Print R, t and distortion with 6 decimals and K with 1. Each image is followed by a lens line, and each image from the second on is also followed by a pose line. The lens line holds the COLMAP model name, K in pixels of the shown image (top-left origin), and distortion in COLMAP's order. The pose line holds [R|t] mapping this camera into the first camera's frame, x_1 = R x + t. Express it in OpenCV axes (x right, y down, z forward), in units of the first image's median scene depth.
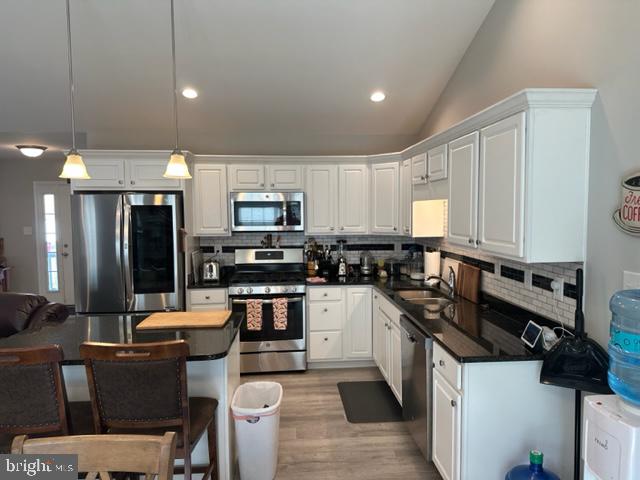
lens RADIAL K [[444.4, 0, 320.0], [0, 444.4, 240.0], [0, 0, 1]] dist [0.130425, -0.182003]
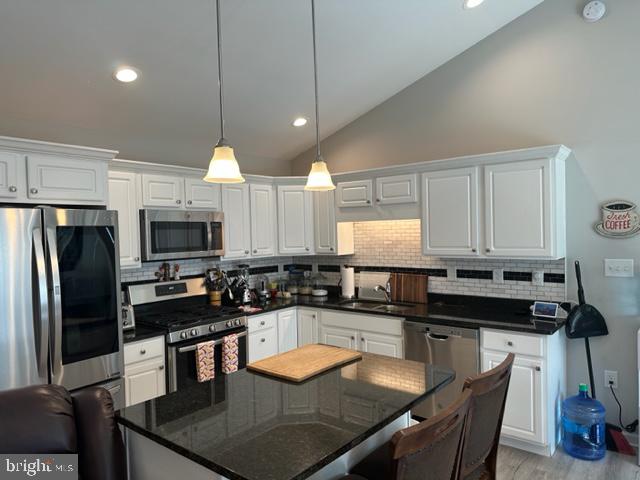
lens RADIAL K [[444.4, 0, 320.0], [0, 444.4, 240.0], [0, 0, 1]] dist [0.130425, -0.182003]
pose [[0.687101, -0.022186, 0.726223, -0.588289], [0.068757, 0.997033, -0.034594, -0.008661], [-0.723301, 0.073703, 0.686588, 0.276722]]
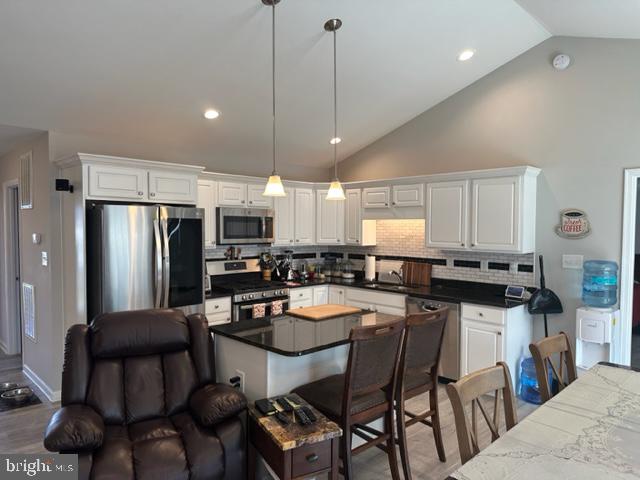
lens RADIAL K [[444.4, 0, 320.0], [0, 444.4, 240.0], [0, 0, 1]] dist [0.130425, -0.182003]
pose [[0.764747, -0.007342, 0.644289, -0.748167], [0.032385, 0.999109, -0.027055, 0.008039], [-0.643516, 0.041555, 0.764304, 0.036570]]
